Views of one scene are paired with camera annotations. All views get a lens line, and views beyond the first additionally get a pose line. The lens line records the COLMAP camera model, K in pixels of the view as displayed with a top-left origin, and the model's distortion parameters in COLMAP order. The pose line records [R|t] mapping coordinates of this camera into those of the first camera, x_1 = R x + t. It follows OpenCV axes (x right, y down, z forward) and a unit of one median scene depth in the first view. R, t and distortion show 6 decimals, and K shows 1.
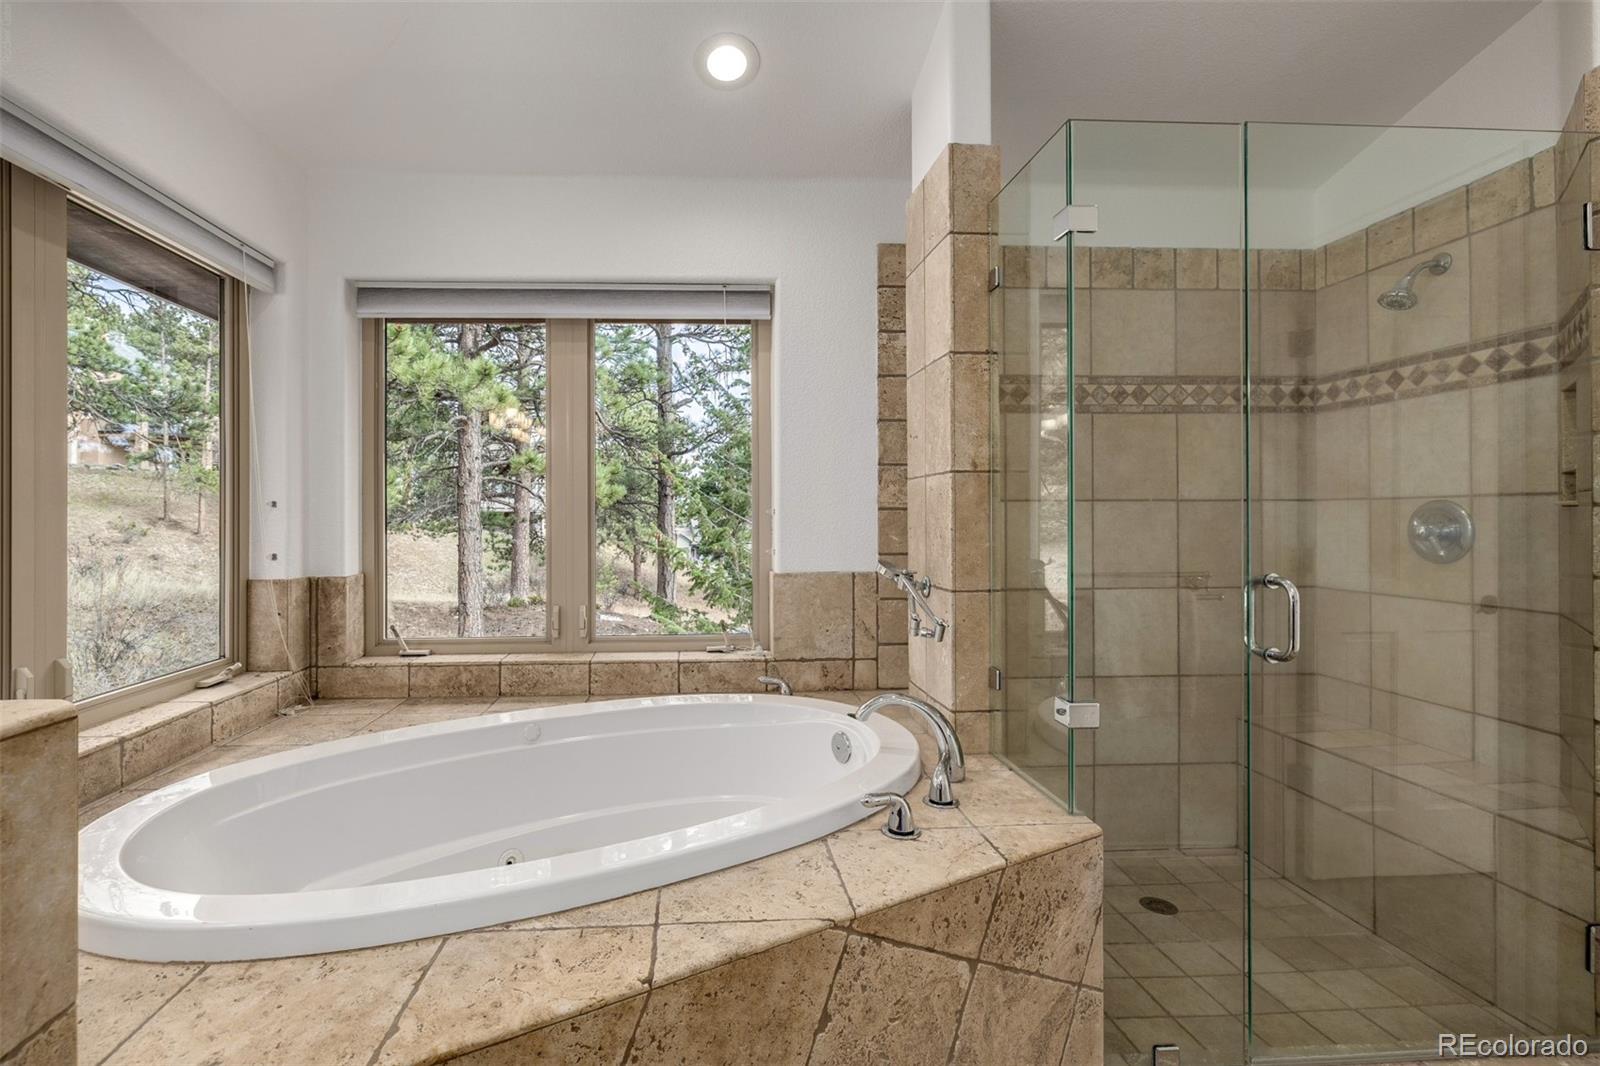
lens RADIAL K [[686.2, 0, 799.1], [0, 686.2, 525.3], [0, 0, 1]] dist [0.000109, 0.000114]
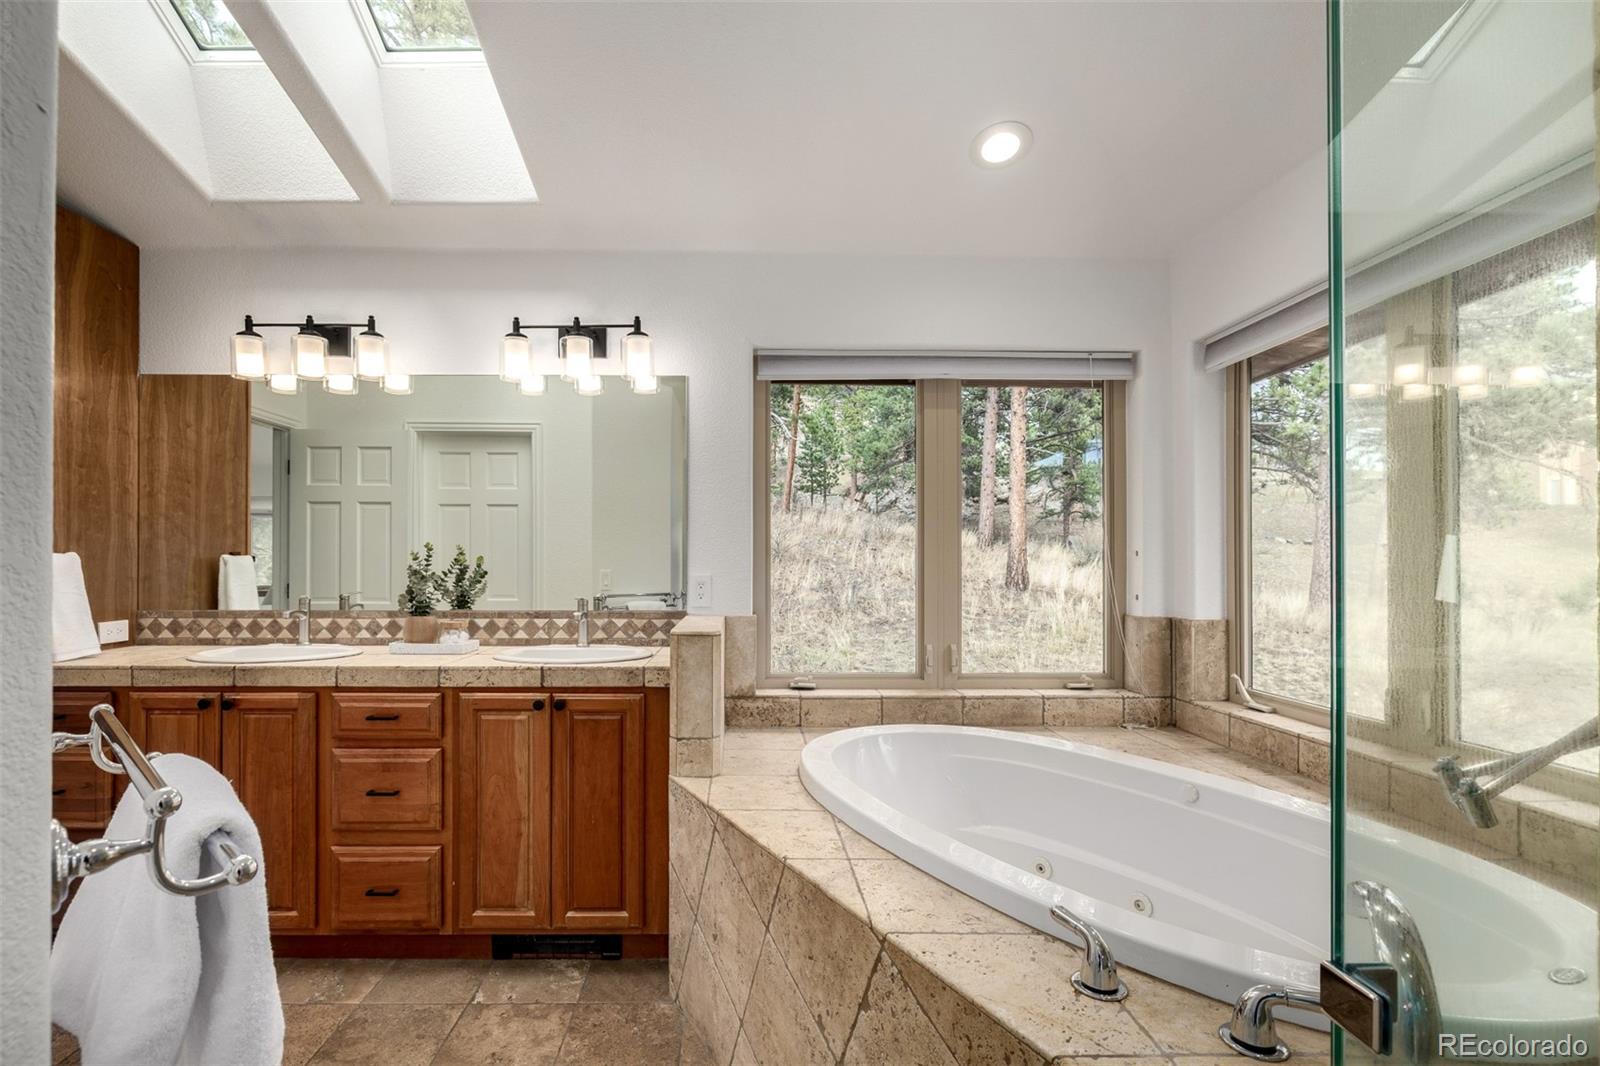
lens RADIAL K [[870.5, 0, 800.9], [0, 870.5, 558.3], [0, 0, 1]] dist [0.000106, -0.000021]
pose [[-0.074047, -0.003118, -0.997250, 0.818046], [-0.013366, 0.999908, -0.002134, -0.010705], [0.997165, 0.013171, -0.074081, 0.539902]]
